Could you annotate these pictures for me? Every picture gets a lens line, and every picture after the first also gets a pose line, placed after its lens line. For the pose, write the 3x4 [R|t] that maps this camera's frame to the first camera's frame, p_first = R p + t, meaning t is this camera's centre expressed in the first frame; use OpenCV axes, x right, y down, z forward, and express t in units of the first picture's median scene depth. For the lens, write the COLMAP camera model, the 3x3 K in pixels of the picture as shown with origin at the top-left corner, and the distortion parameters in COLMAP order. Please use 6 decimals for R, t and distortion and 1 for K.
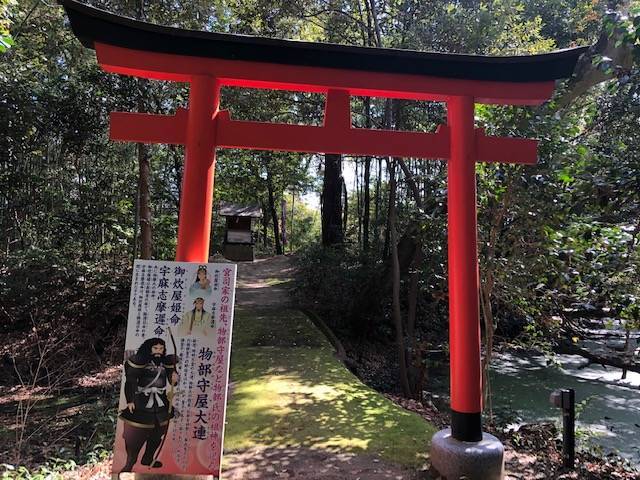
lens RADIAL K [[520.7, 0, 321.5], [0, 520.7, 240.7], [0, 0, 1]] dist [0.020924, 0.006833]
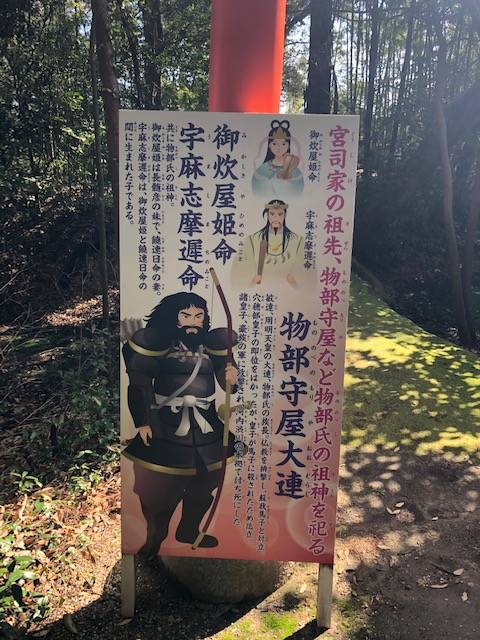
lens RADIAL K [[520.7, 0, 240.9], [0, 520.7, 319.5], [0, 0, 1]] dist [0.020924, 0.006833]
pose [[0.997364, -0.007629, -0.072152, -0.233779], [0.028150, 0.957245, 0.287907, 0.079912], [0.066871, -0.289179, 0.954937, 0.561980]]
